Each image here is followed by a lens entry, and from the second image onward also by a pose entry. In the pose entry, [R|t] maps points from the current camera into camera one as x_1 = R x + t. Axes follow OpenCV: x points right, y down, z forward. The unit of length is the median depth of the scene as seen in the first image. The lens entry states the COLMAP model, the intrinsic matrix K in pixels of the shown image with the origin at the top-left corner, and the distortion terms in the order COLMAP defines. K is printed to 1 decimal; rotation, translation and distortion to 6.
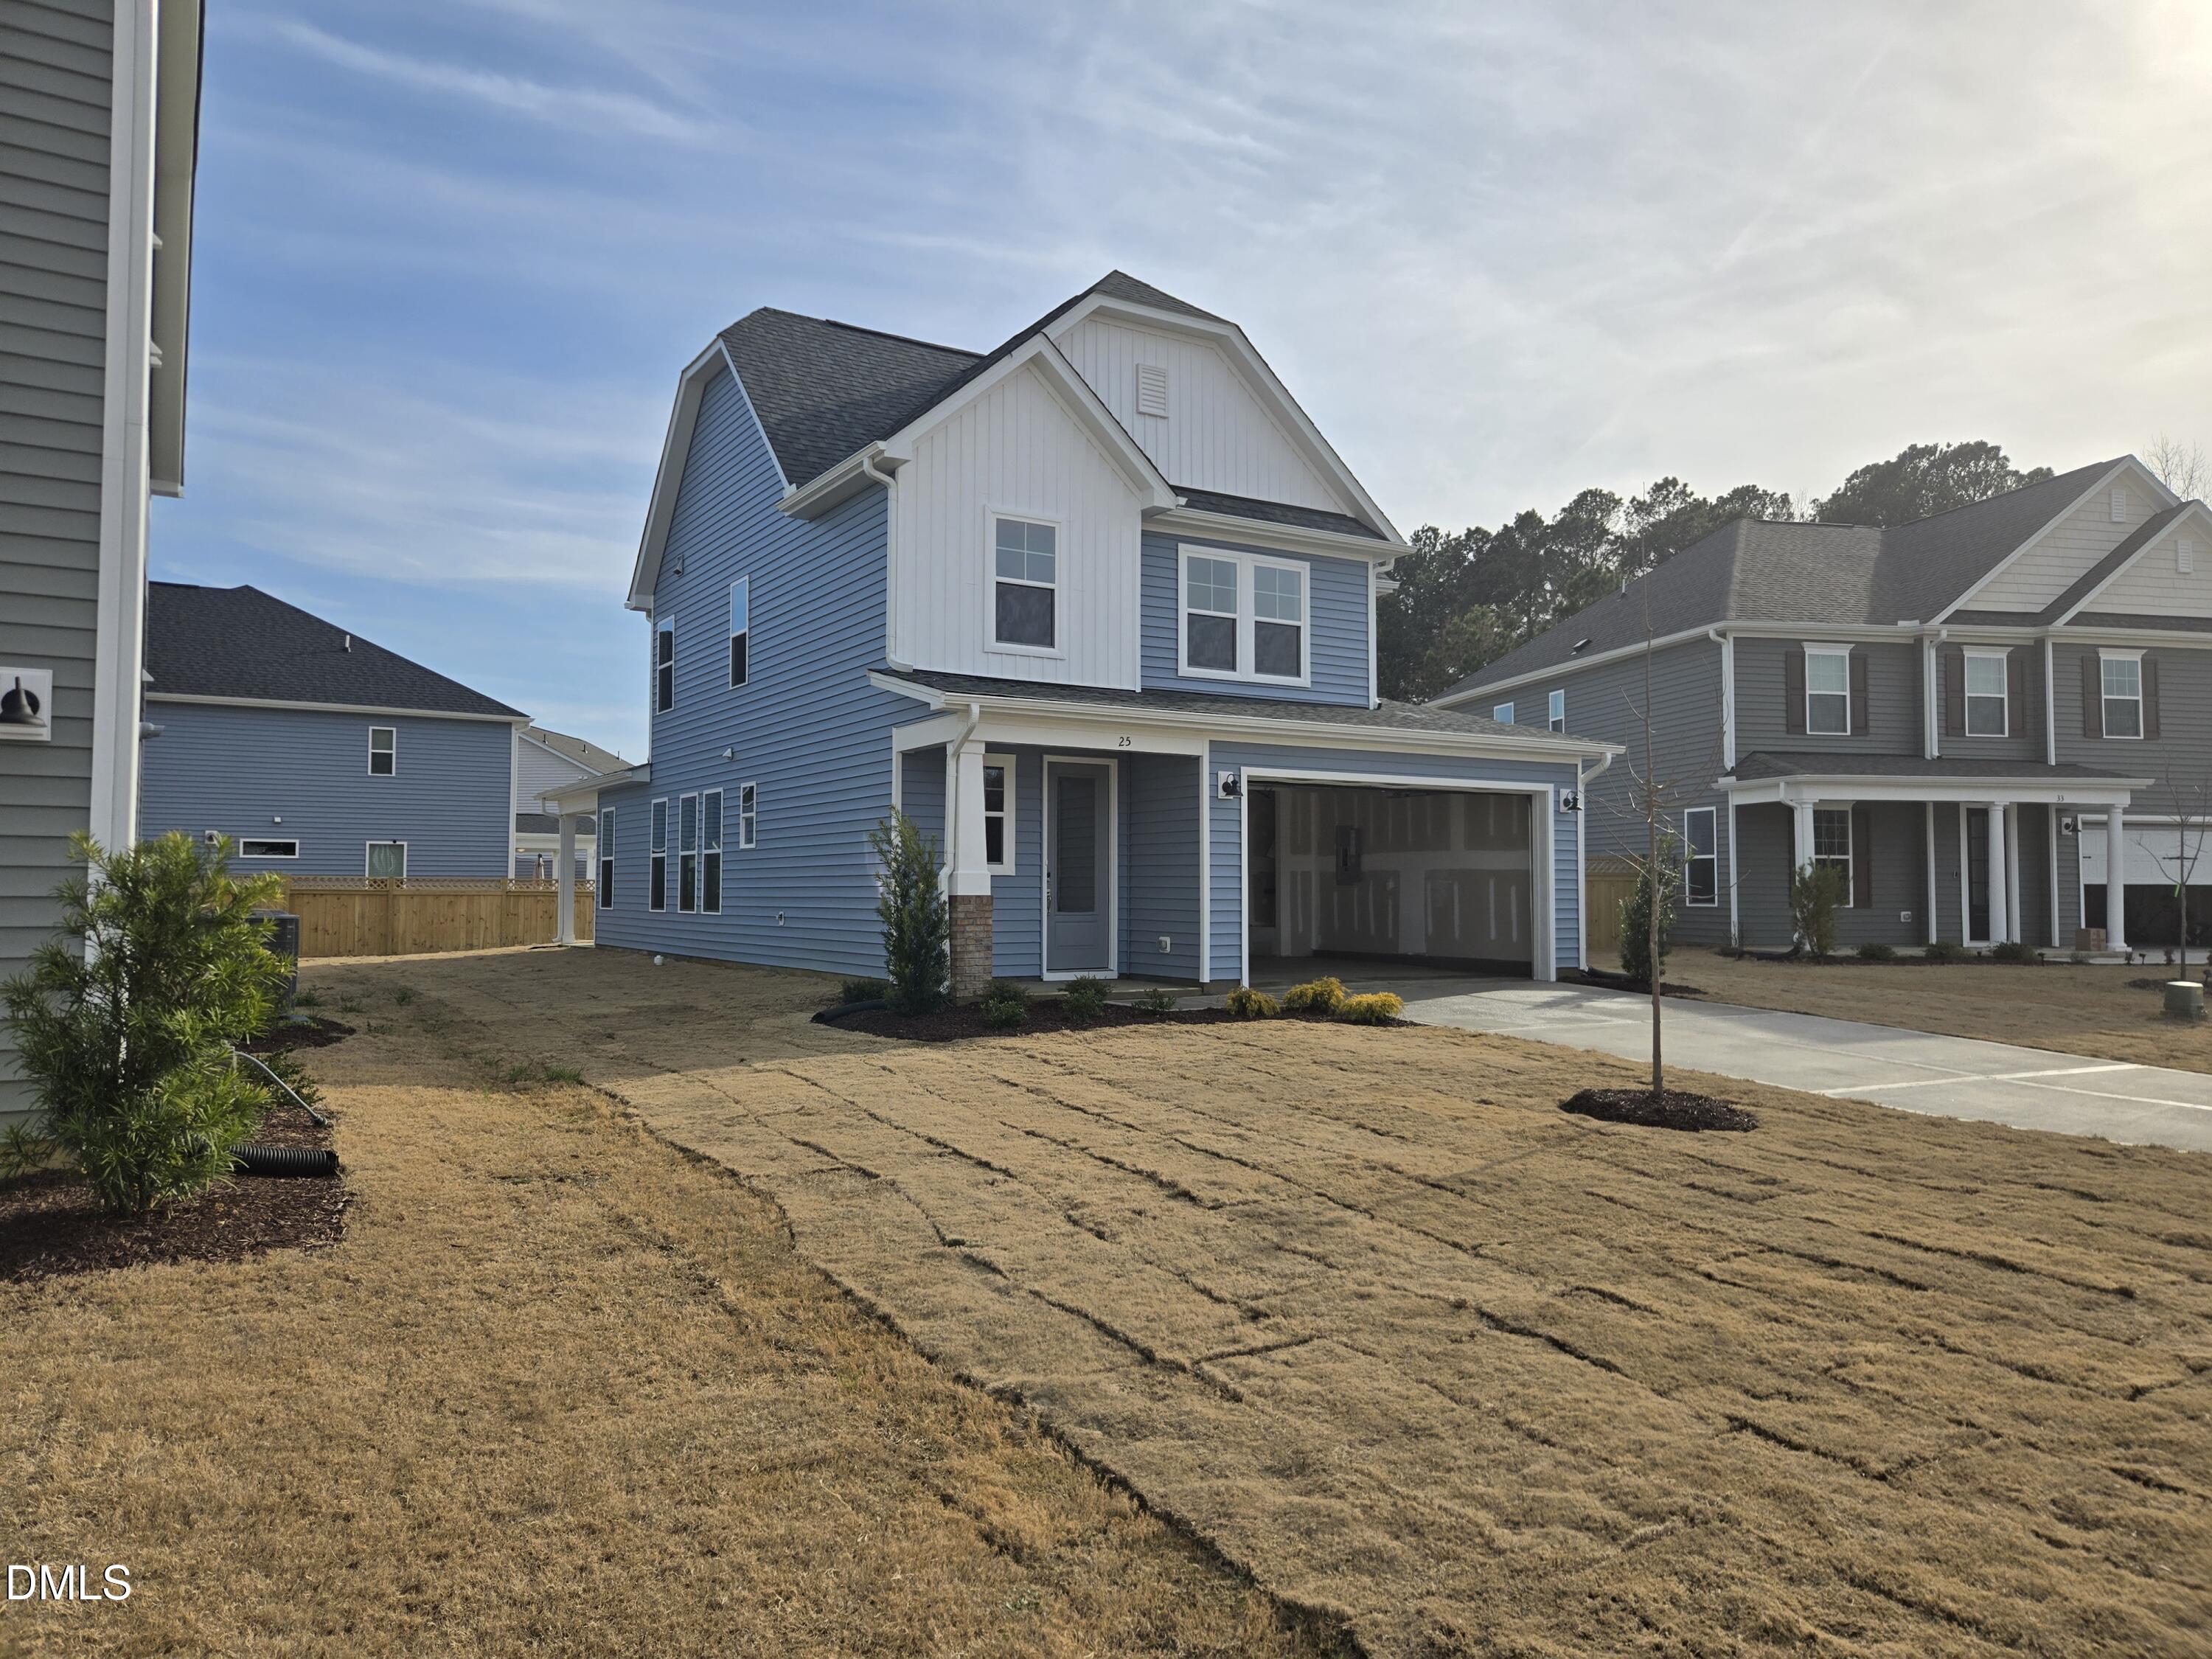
lens RADIAL K [[1486.0, 0, 1101.6], [0, 1486.0, 826.5], [0, 0, 1]] dist [0.071743, -0.002026]
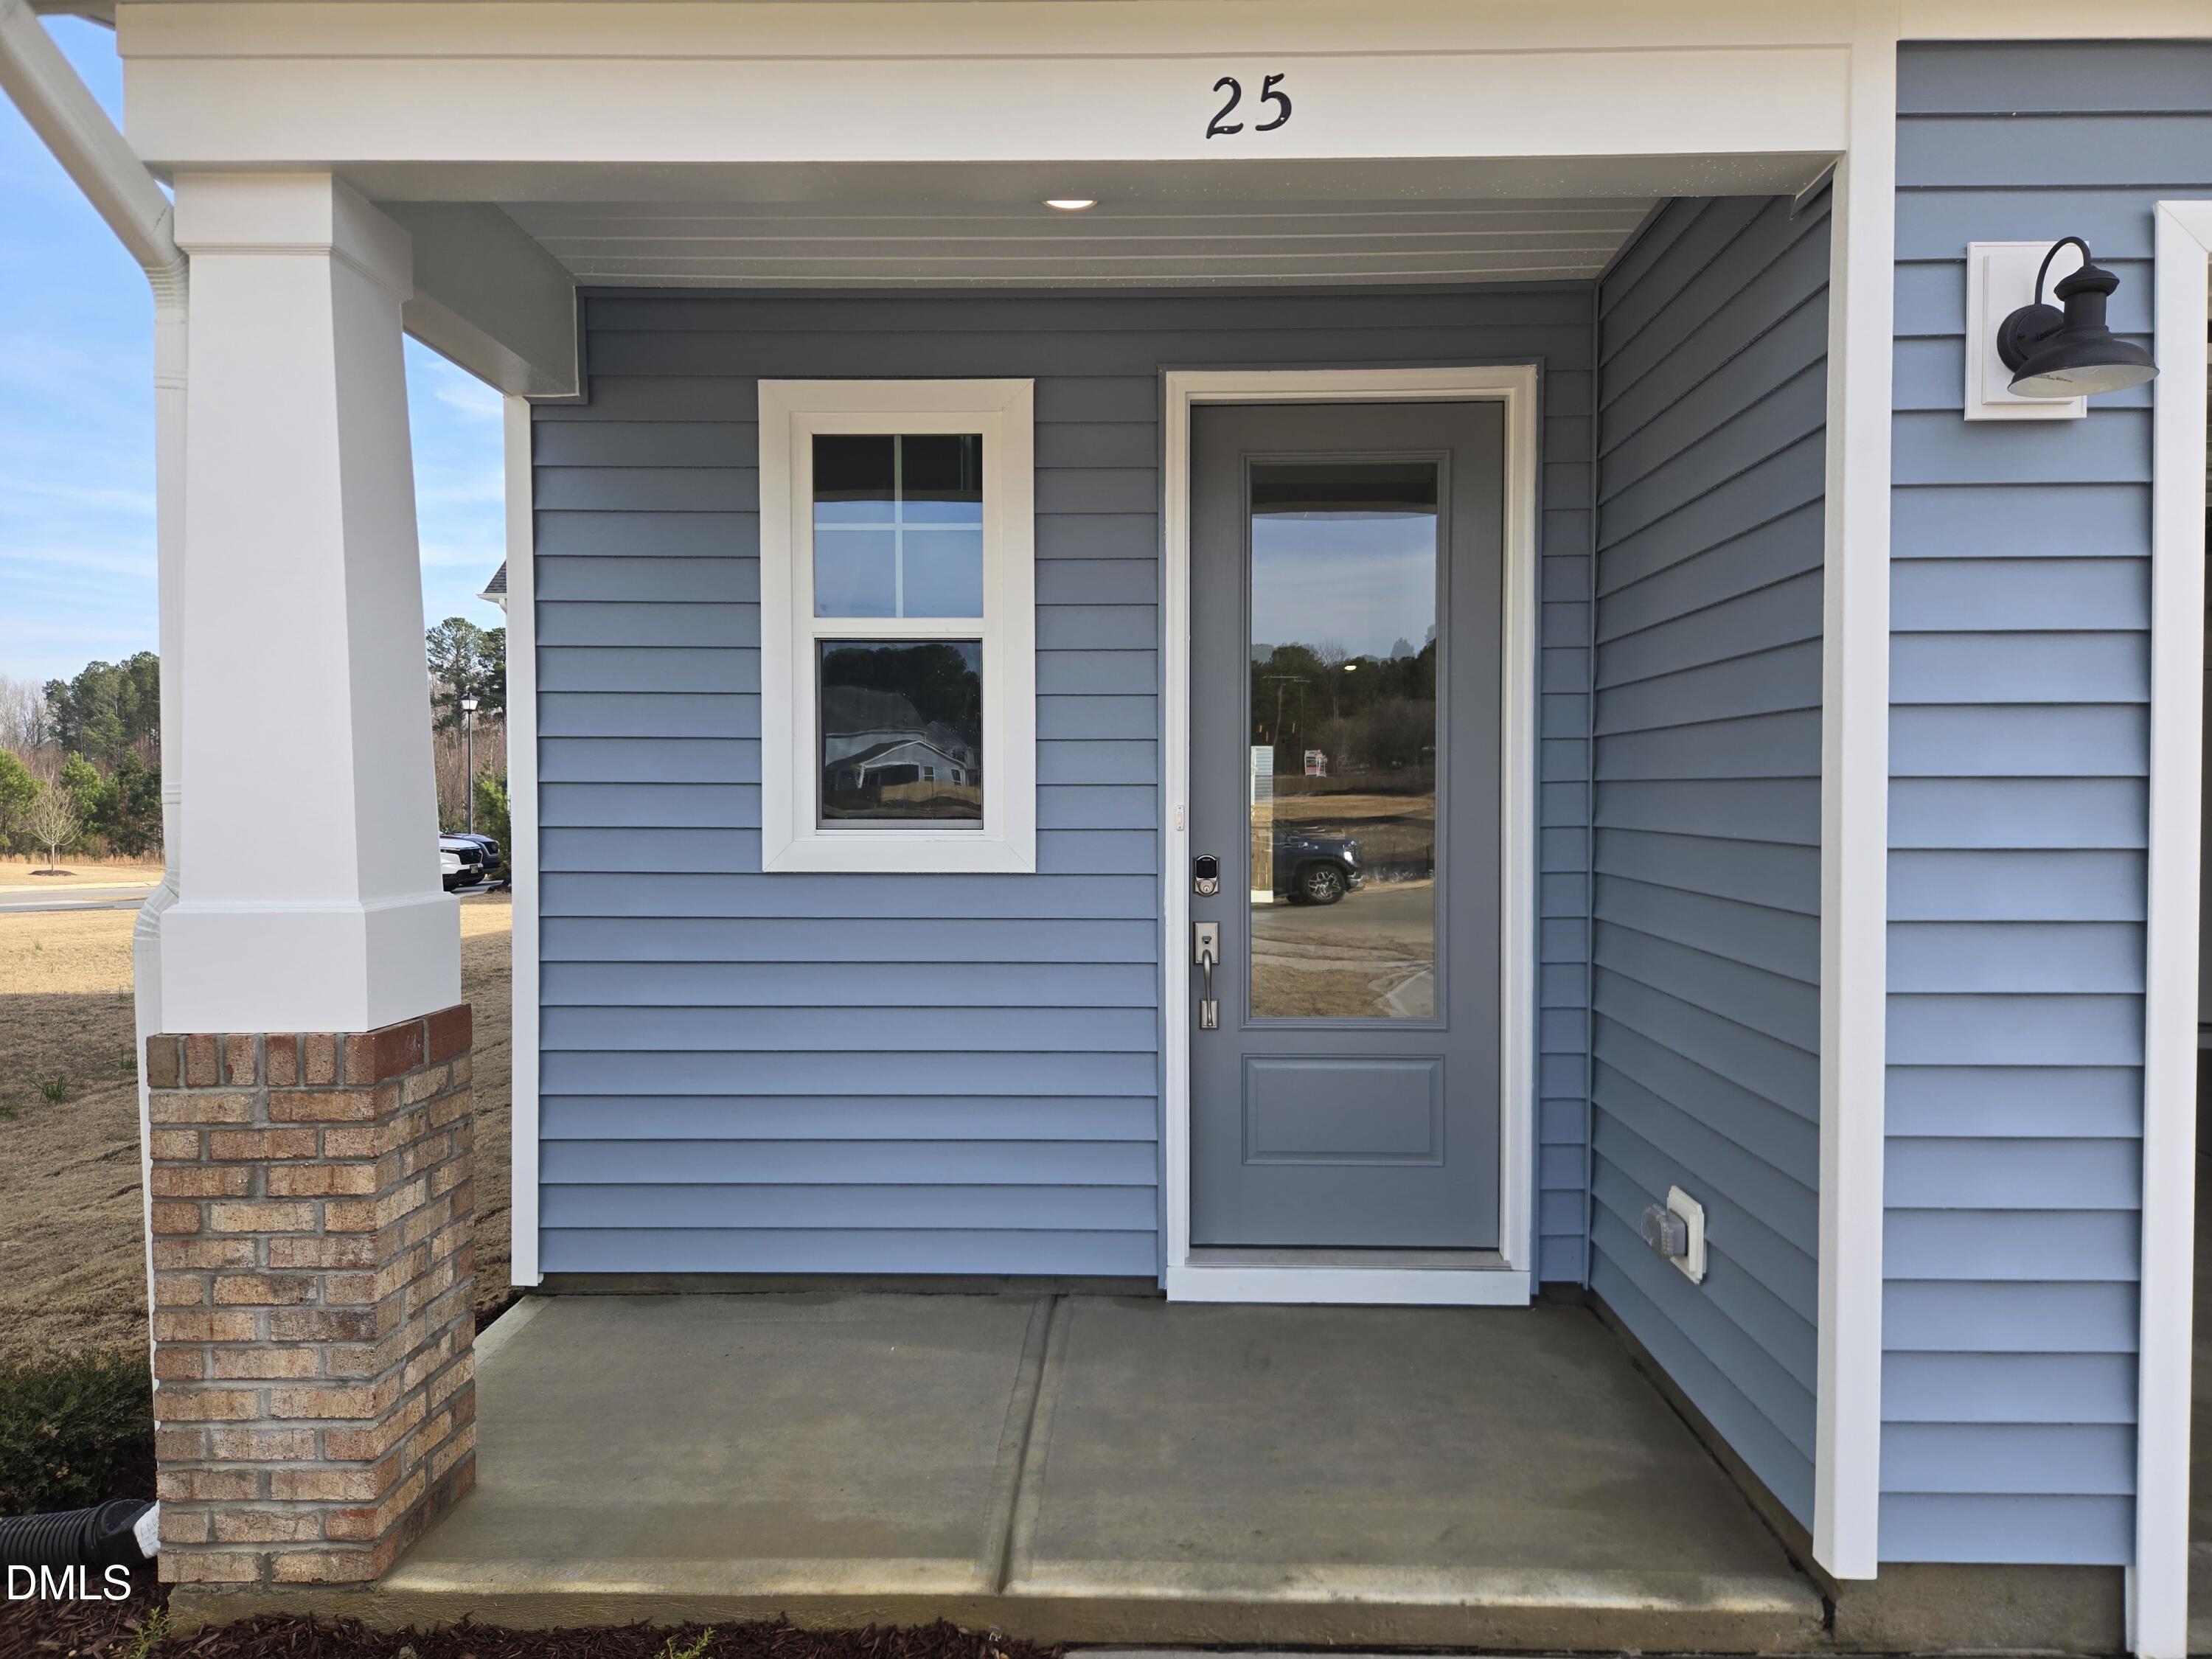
lens RADIAL K [[1486.0, 0, 1101.6], [0, 1486.0, 826.5], [0, 0, 1]] dist [0.071743, -0.002026]
pose [[0.825319, 0.004598, -0.564648, 0.086897], [0.028476, 0.998356, 0.049752, 0.011929], [0.563949, -0.057140, 0.823831, 0.750930]]
